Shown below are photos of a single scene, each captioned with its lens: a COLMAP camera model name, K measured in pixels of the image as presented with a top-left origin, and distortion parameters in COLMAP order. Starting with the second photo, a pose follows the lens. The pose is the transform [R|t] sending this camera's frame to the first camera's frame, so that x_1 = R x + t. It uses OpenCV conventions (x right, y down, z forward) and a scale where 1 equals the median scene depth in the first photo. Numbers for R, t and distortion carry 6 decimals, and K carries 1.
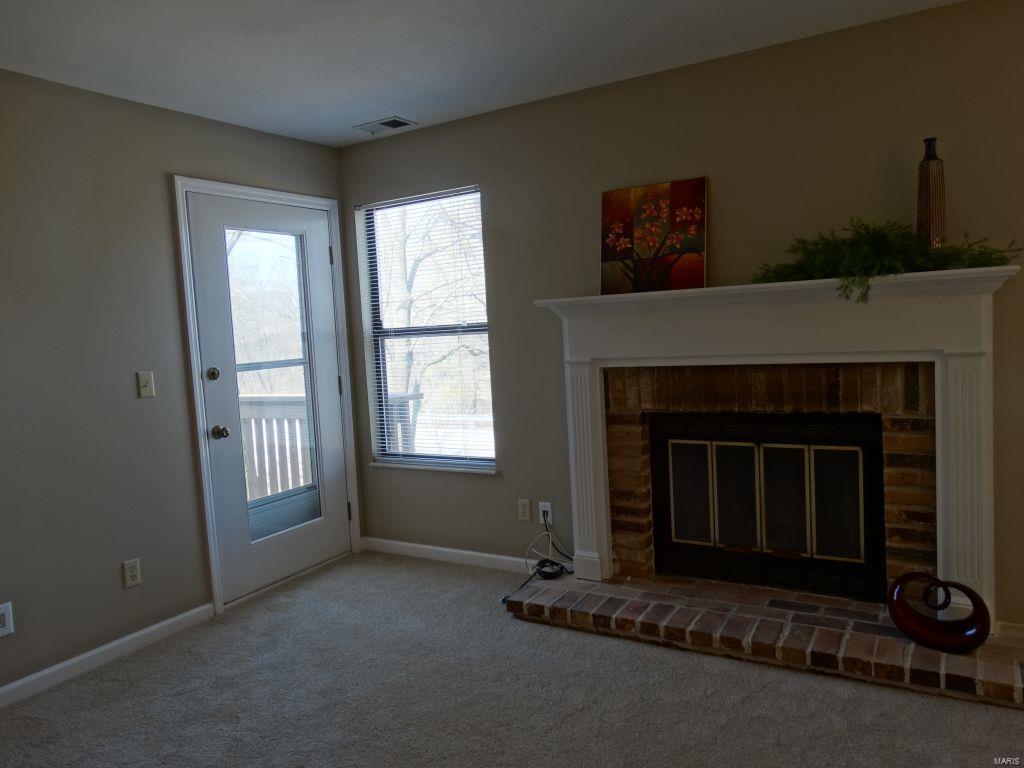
lens RADIAL K [[733.3, 0, 512.8], [0, 733.3, 374.4], [0, 0, 1]] dist [0.004430, -0.002574]
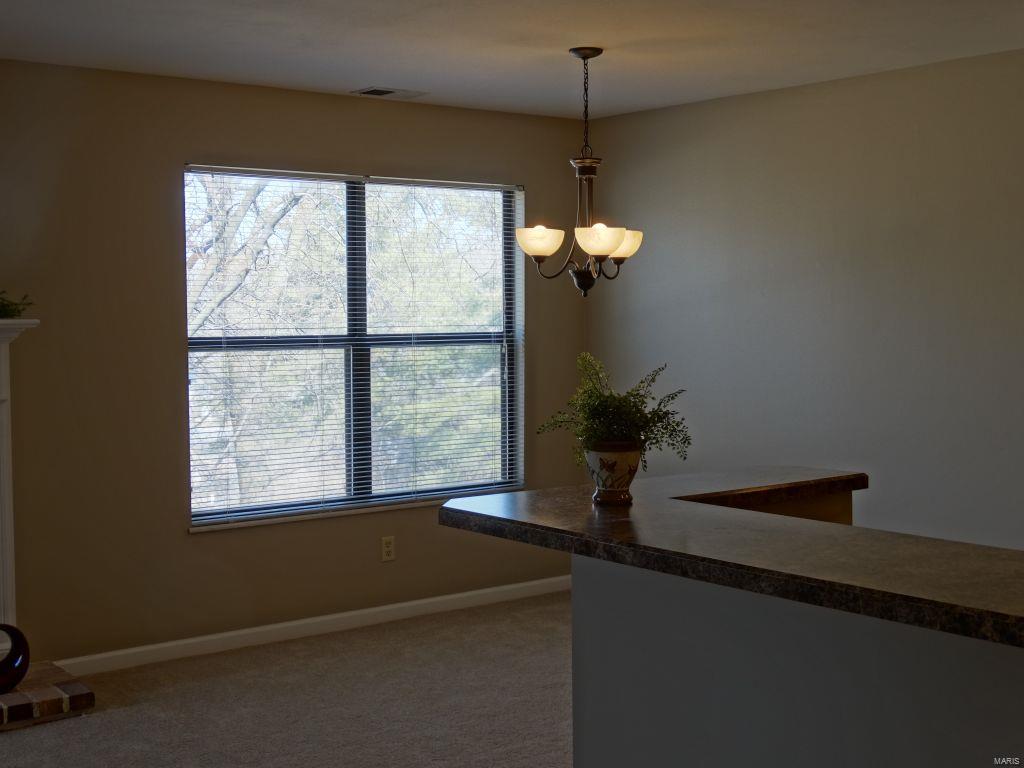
lens RADIAL K [[1350.5, 0, 504.5], [0, 1350.5, 385.3], [0, 0, 1]] dist [0.005998, 0.000000]
pose [[0.367988, 0.015066, 0.929709, -0.677476], [0.070551, 0.996534, -0.044074, 0.065401], [-0.927150, 0.081811, 0.365649, -0.276797]]
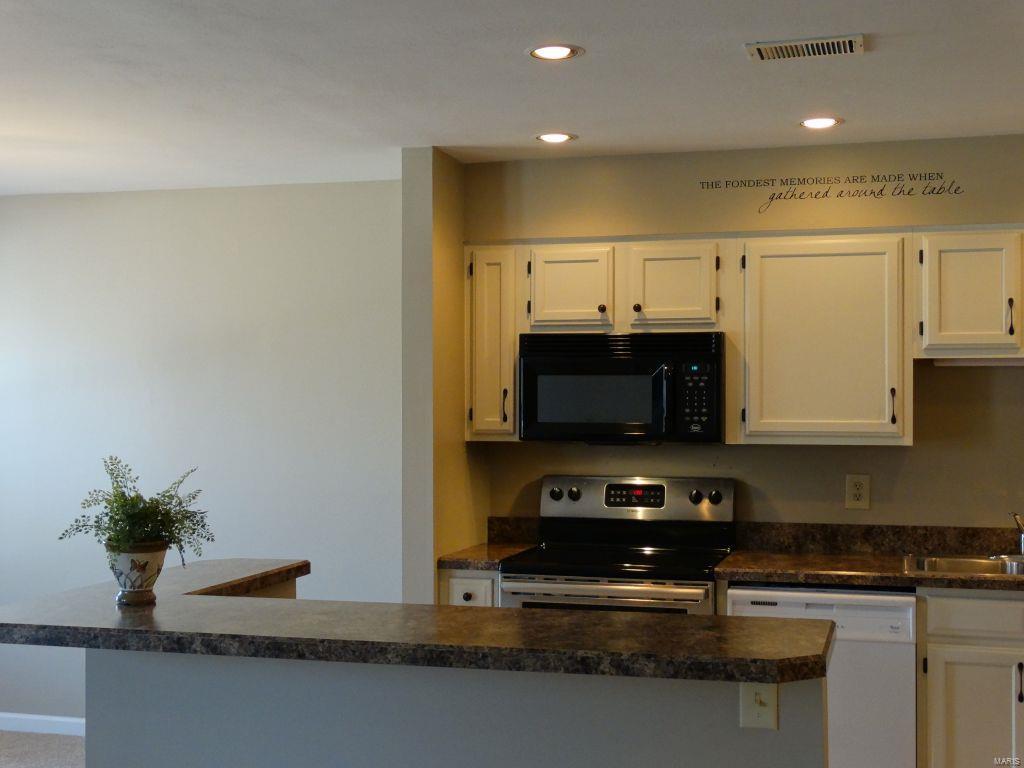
lens RADIAL K [[1350.5, 0, 501.6], [0, 1350.5, 381.5], [0, 0, 1]] dist [0.005998, 0.000000]
pose [[-0.248695, 0.083420, 0.964983, -0.769474], [0.114779, 0.991802, -0.056158, 0.040732], [-0.961757, 0.096793, -0.256231, -0.038460]]
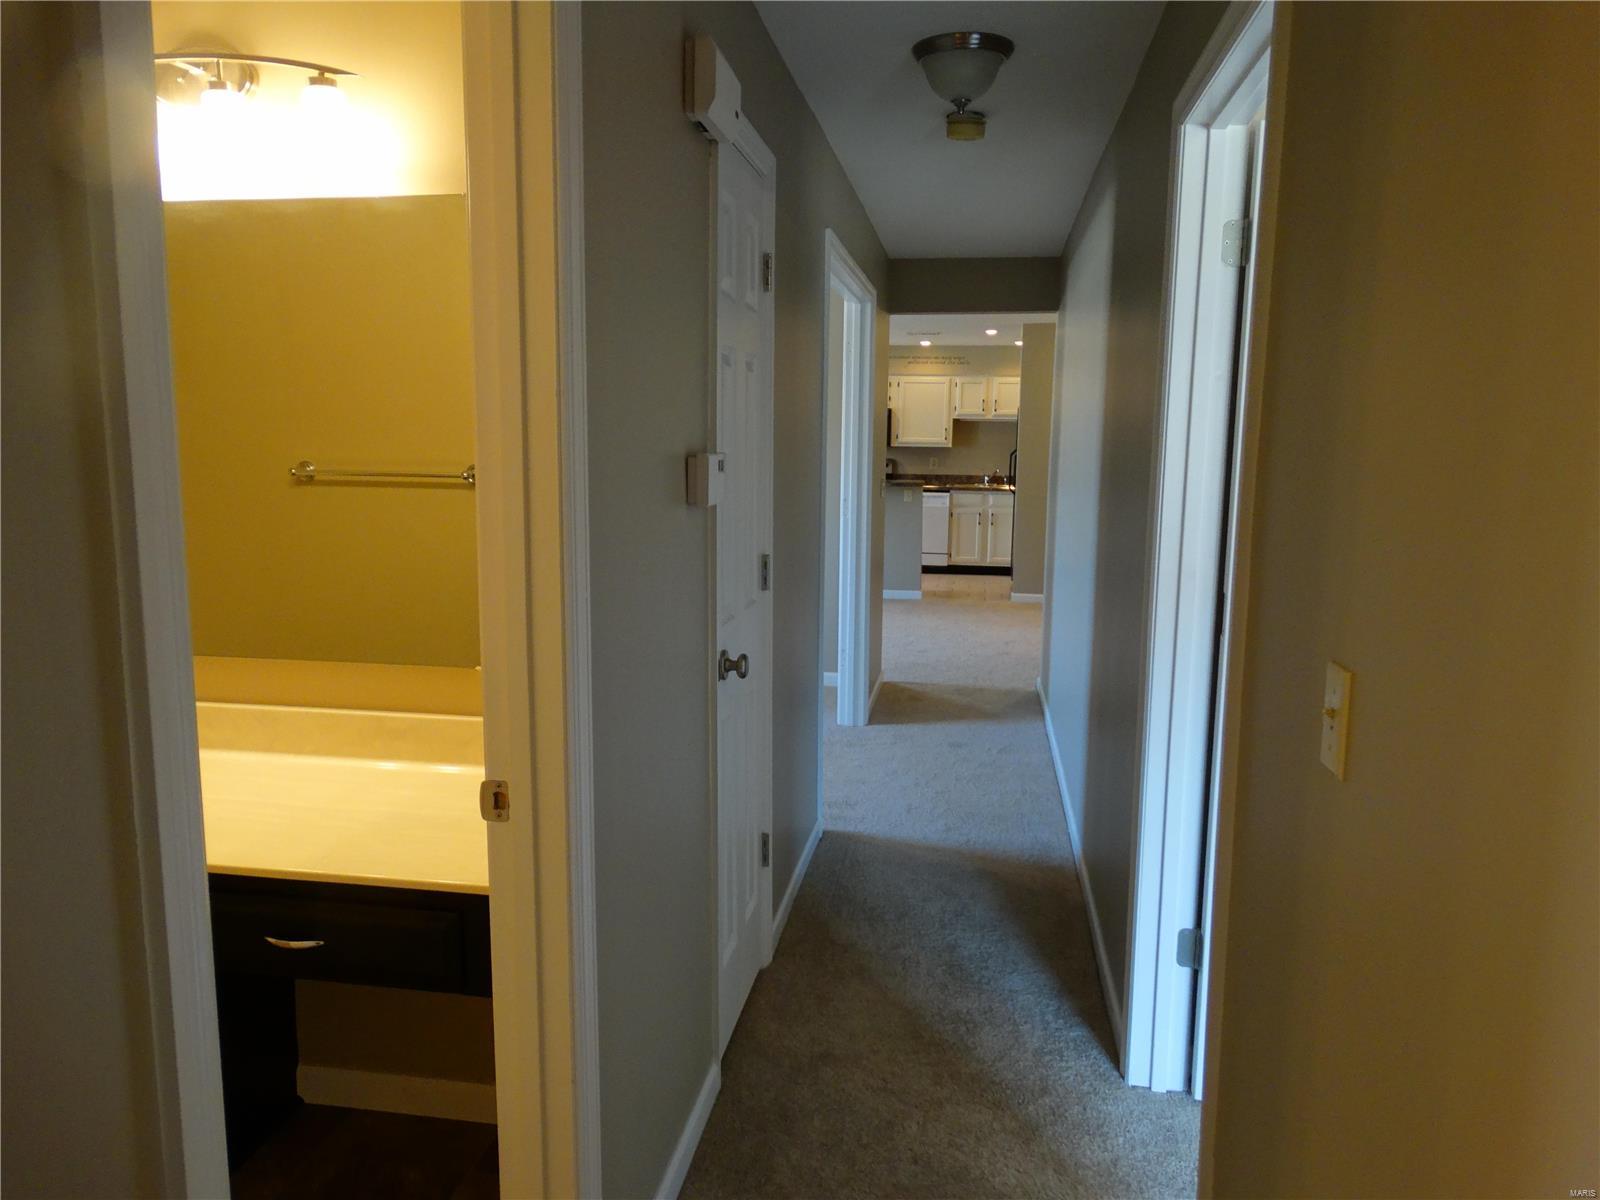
lens RADIAL K [[1145.8, 0, 800.1], [0, 1145.8, 599.4], [0, 0, 1]] dist [0.004430, -0.002574]
pose [[-0.374432, -0.066392, 0.924875, -2.721508], [0.108057, 0.987513, 0.114635, 0.084988], [-0.920937, 0.142862, -0.362582, 1.023738]]
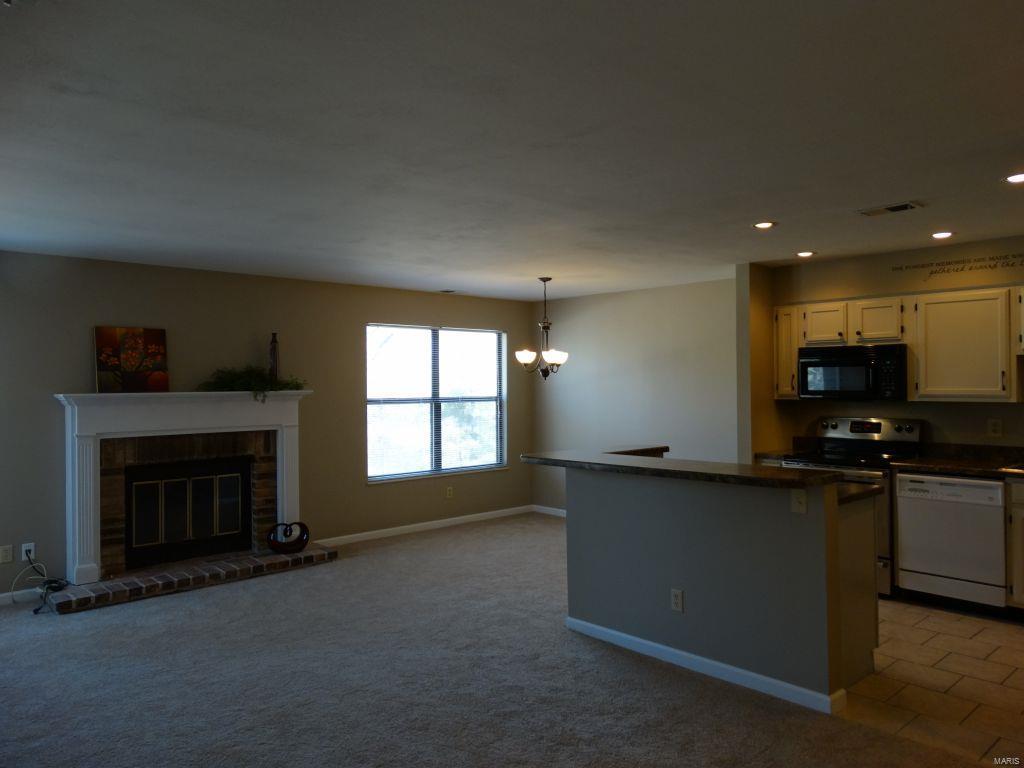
lens RADIAL K [[733.3, 0, 509.6], [0, 733.3, 377.8], [0, 0, 1]] dist [0.004430, -0.002574]
pose [[0.288654, 0.078422, 0.954216, -1.129057], [0.081327, 0.991030, -0.106049, 0.099475], [-0.953973, 0.108215, 0.279687, -0.274092]]
